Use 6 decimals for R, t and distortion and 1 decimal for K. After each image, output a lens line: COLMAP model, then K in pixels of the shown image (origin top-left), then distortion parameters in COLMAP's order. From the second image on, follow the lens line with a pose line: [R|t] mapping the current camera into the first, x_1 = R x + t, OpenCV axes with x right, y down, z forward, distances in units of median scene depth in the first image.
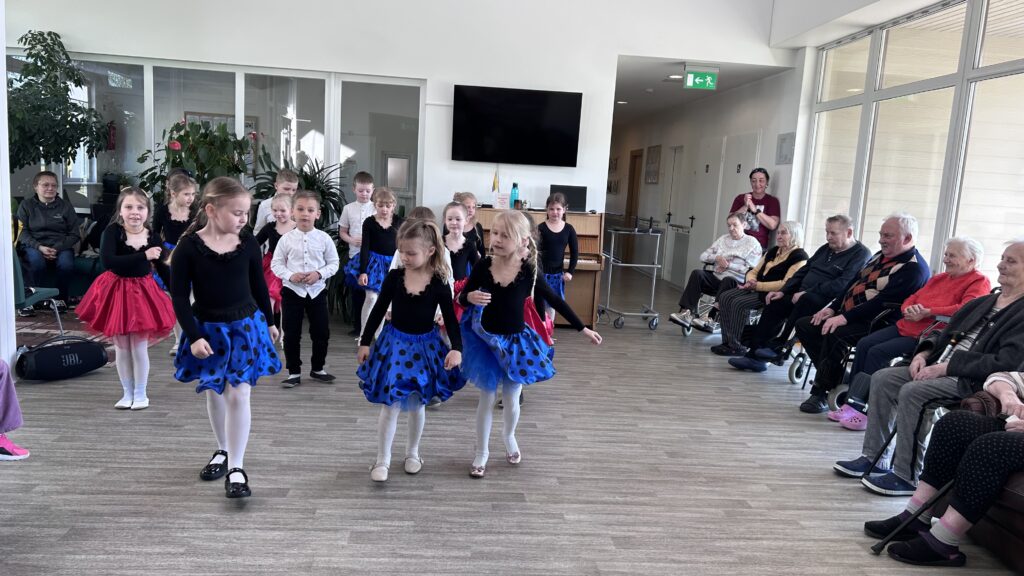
lens RADIAL K [[770.0, 0, 512.0], [0, 770.0, 288.0], [0, 0, 1]] dist [0.084704, -0.125716]
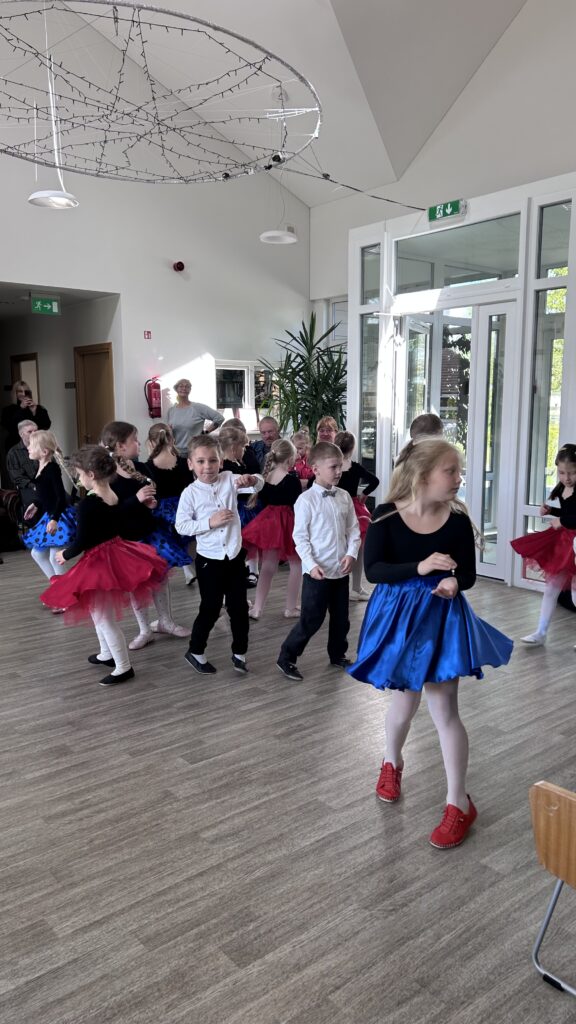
lens RADIAL K [[762.2, 0, 287.9], [0, 762.2, 518.6], [0, 0, 1]] dist [0.081205, -0.115915]
pose [[-0.819152, 0.022201, -0.573146, 0.357873], [-0.125020, 0.968314, 0.216189, -0.177260], [0.559785, 0.248747, -0.790421, 1.441811]]
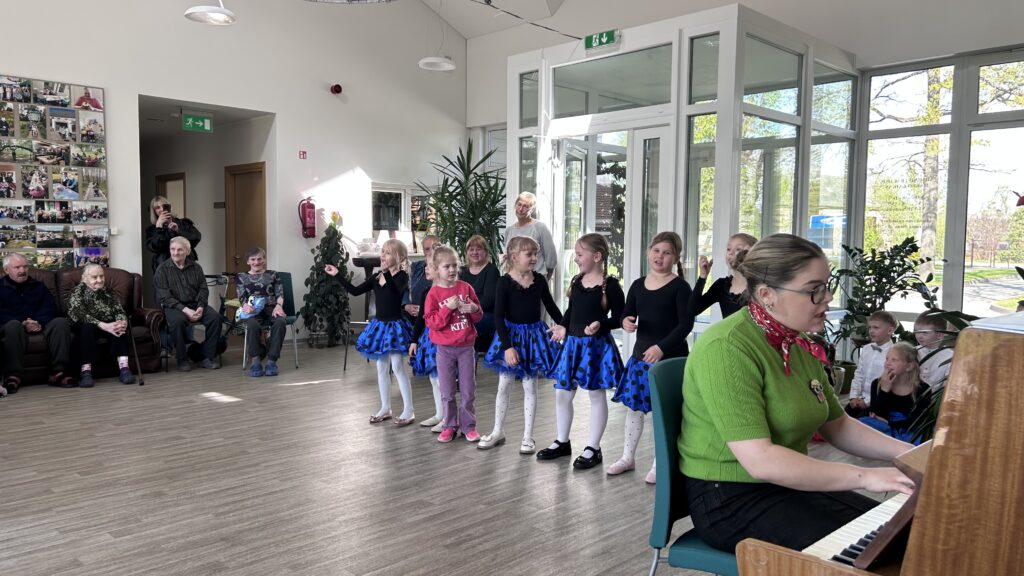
lens RADIAL K [[762.2, 0, 513.3], [0, 762.2, 291.9], [0, 0, 1]] dist [0.081205, -0.115915]
pose [[-0.758327, -0.027596, -0.651290, 0.368545], [-0.144032, 0.981504, 0.126116, -0.149399], [0.635763, 0.189444, -0.748276, 1.433502]]
